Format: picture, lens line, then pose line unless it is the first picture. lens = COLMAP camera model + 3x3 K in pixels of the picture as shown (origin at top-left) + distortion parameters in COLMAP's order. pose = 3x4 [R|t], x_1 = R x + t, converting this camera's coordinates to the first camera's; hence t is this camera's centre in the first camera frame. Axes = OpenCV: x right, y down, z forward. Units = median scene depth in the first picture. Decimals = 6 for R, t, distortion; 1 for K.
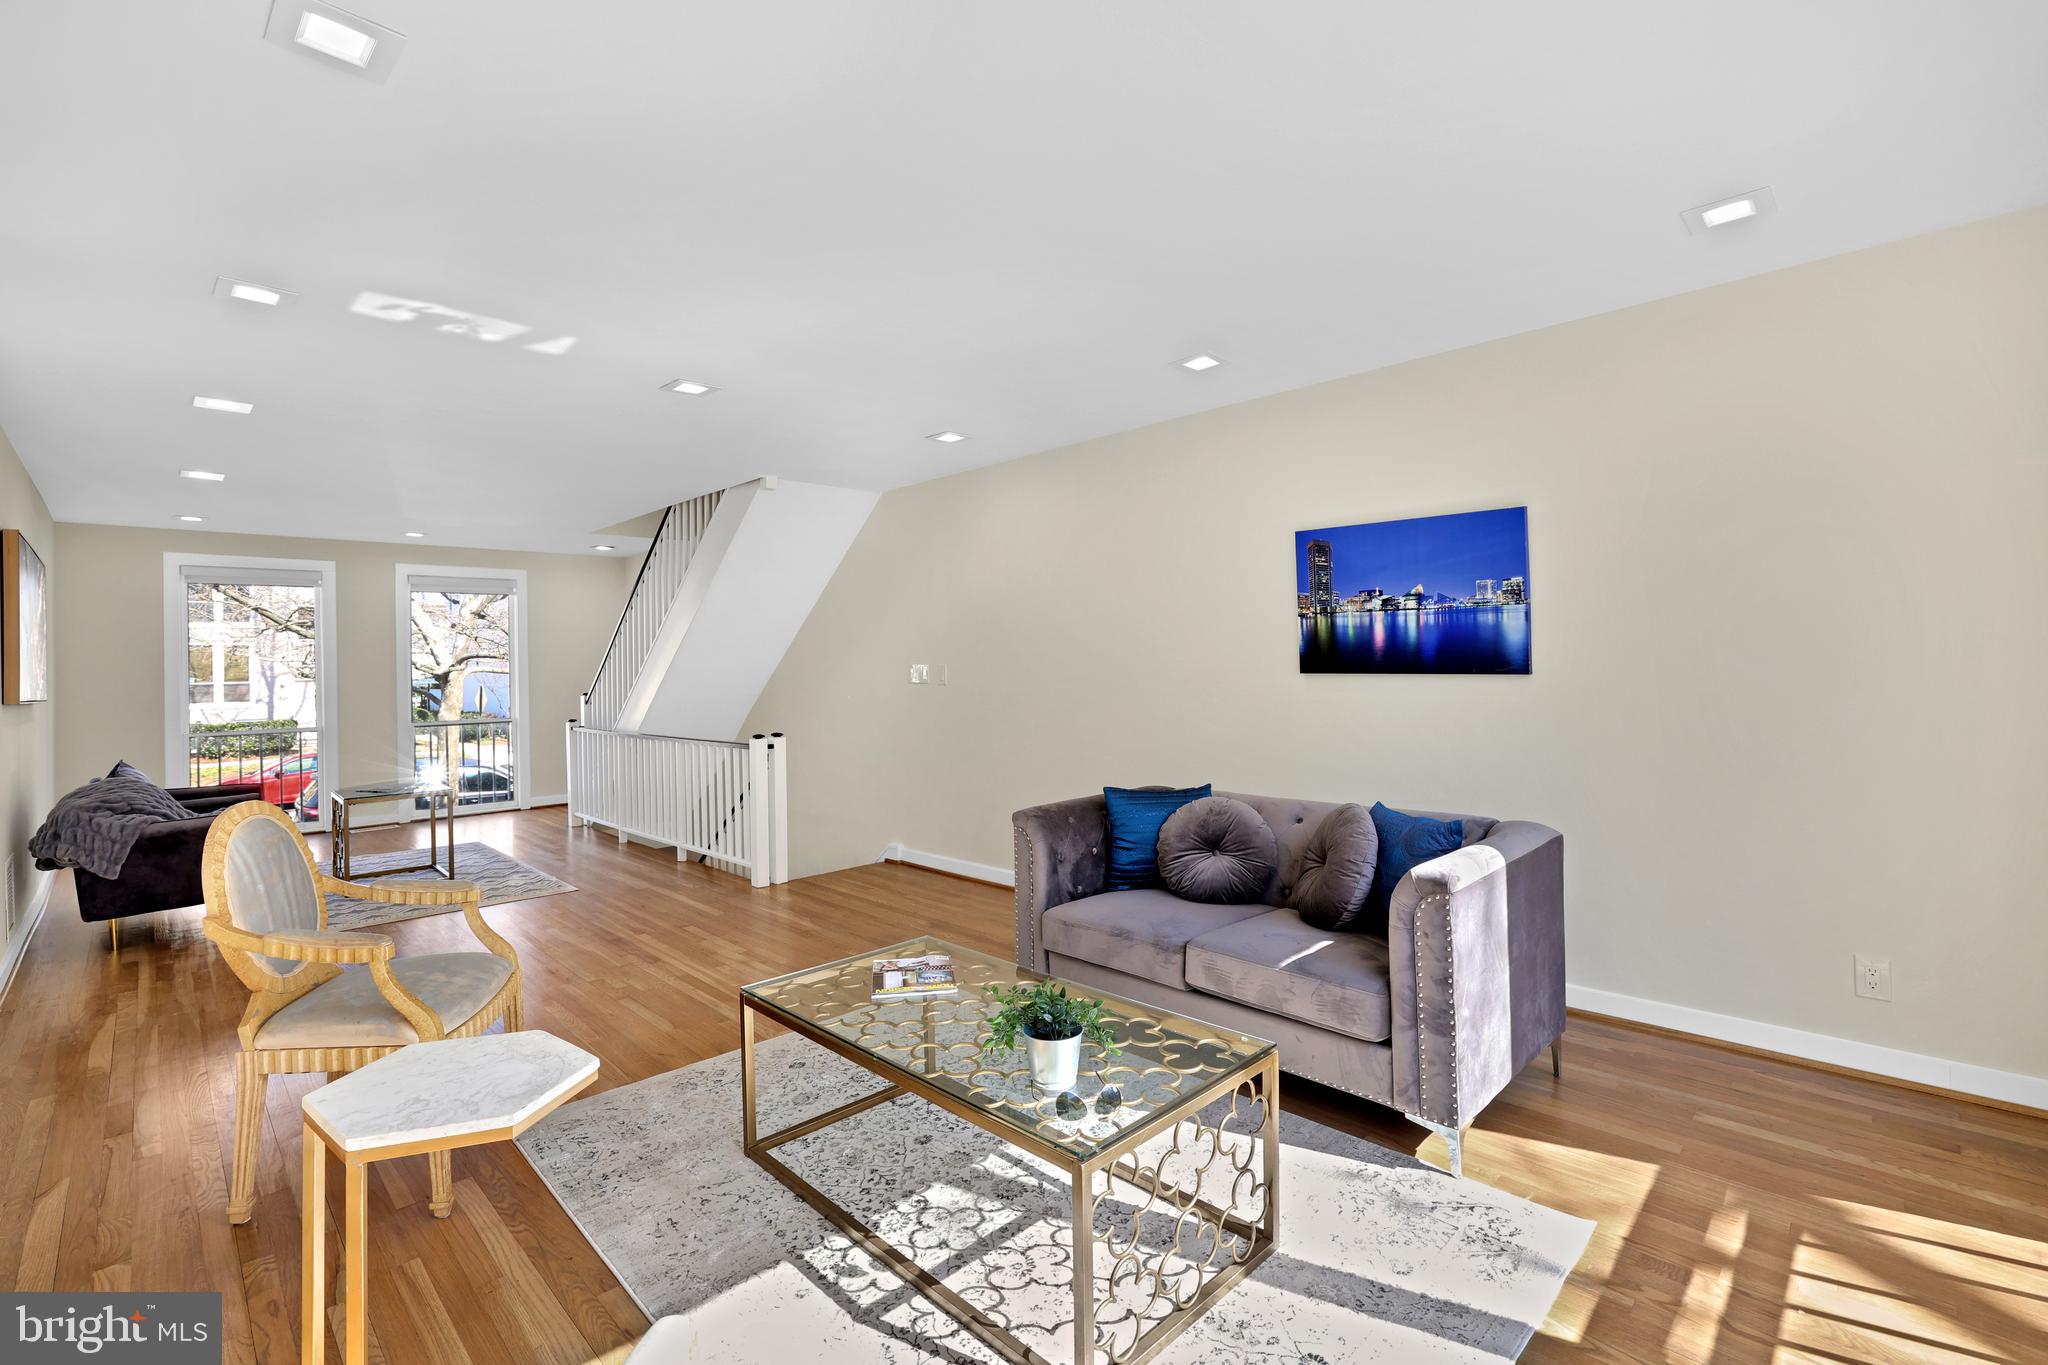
lens RADIAL K [[925.2, 0, 1017.5], [0, 925.2, 664.3], [0, 0, 1]] dist [-0.025208, 0.000612]
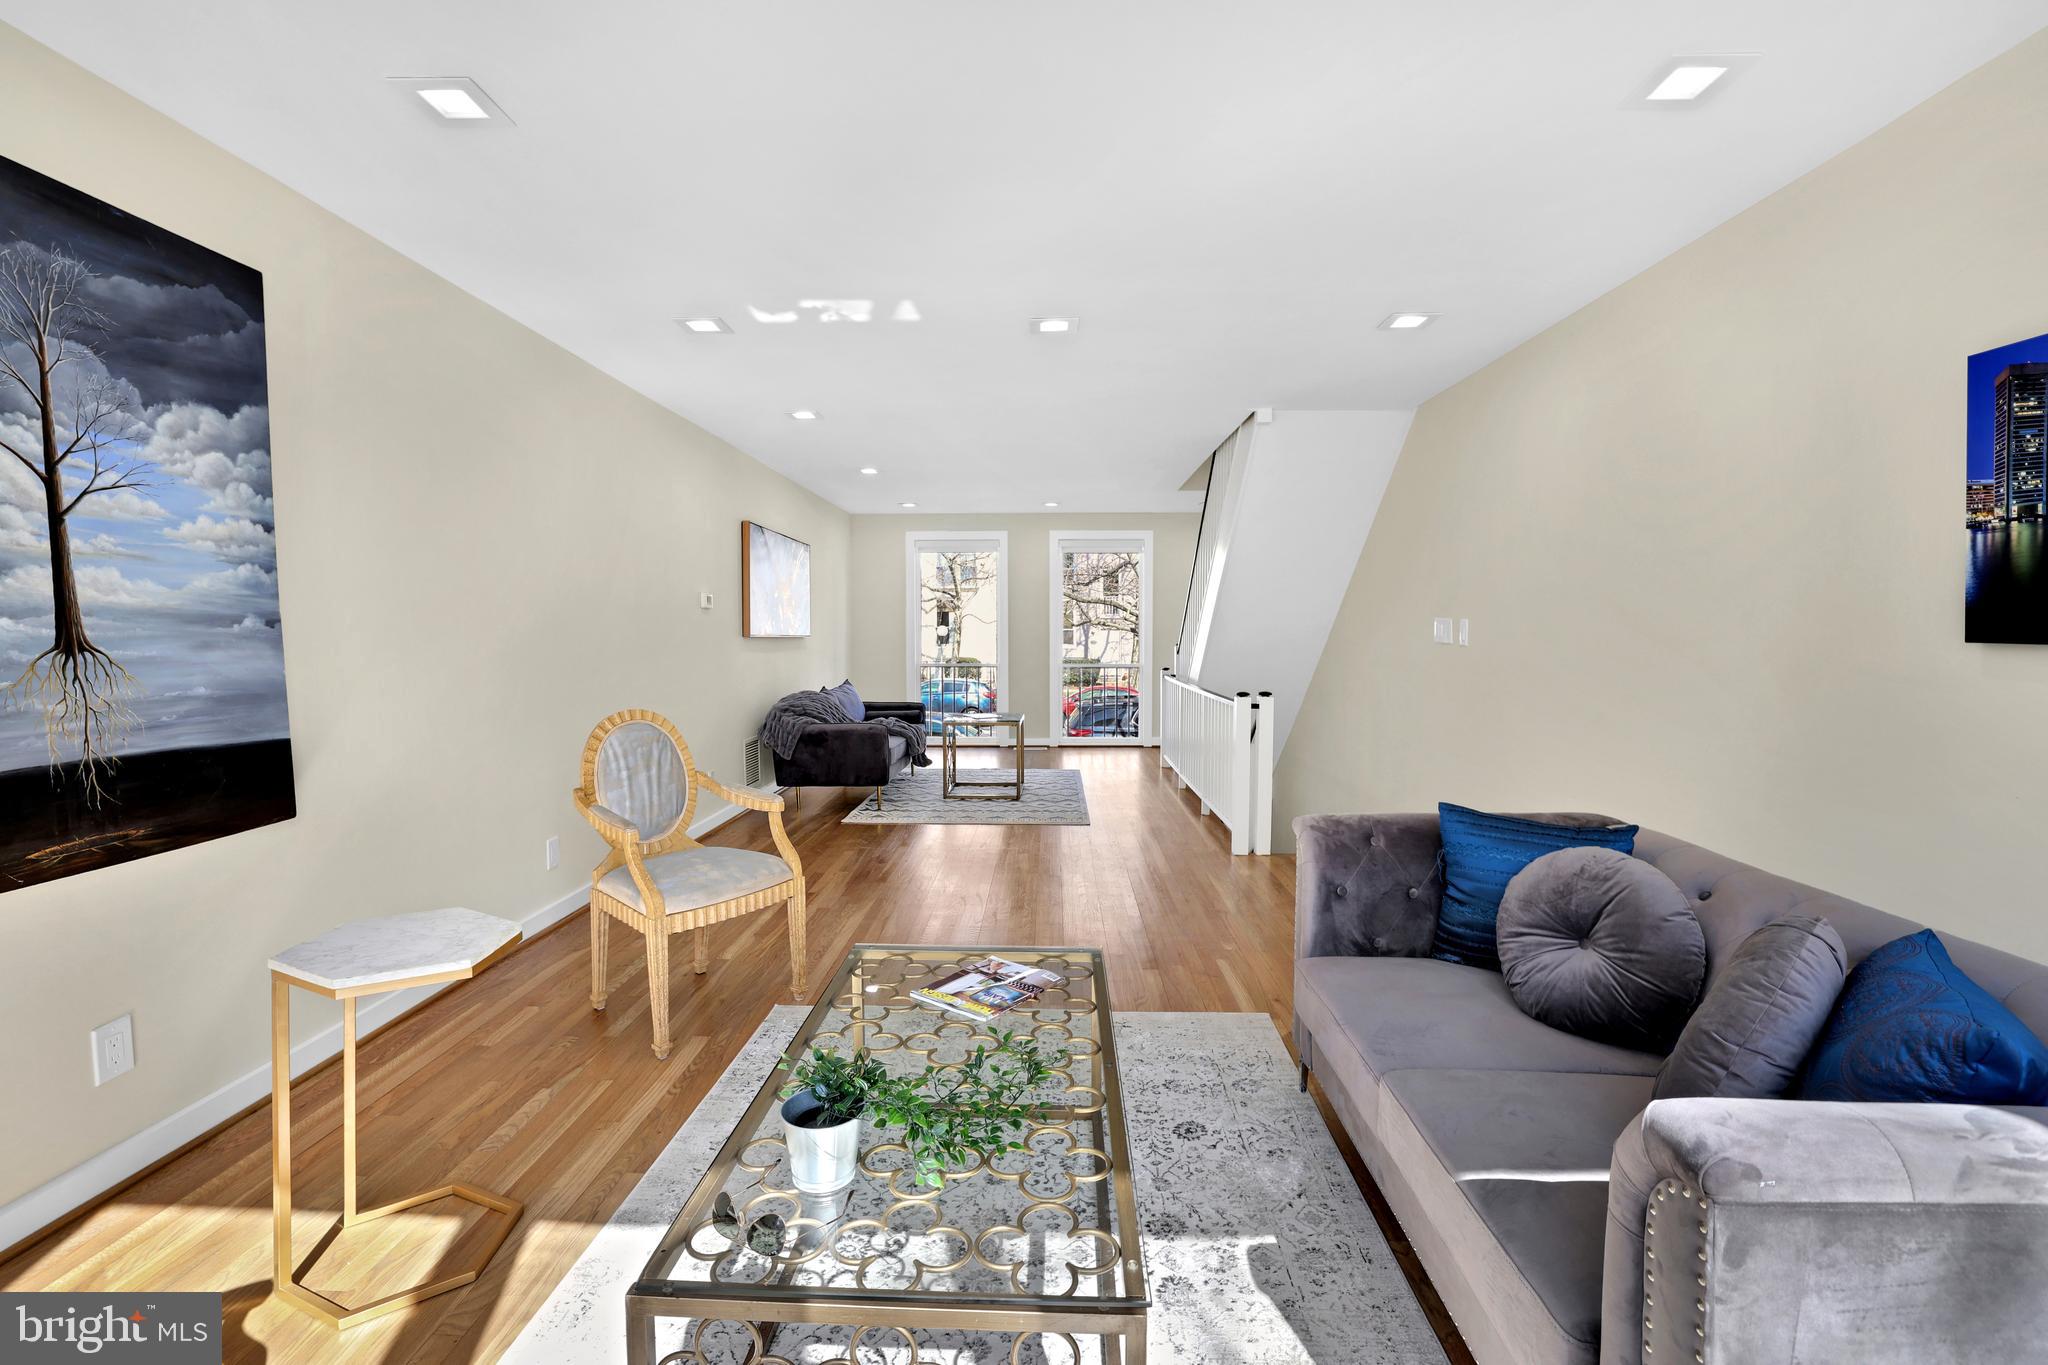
lens RADIAL K [[896.8, 0, 1018.8], [0, 896.8, 670.6], [0, 0, 1]] dist [-0.049288, 0.018437]
pose [[0.687781, 0.054405, -0.723876, 0.326720], [-0.014163, 0.998003, 0.061551, 0.003714], [0.725780, -0.032081, 0.687179, 0.333923]]
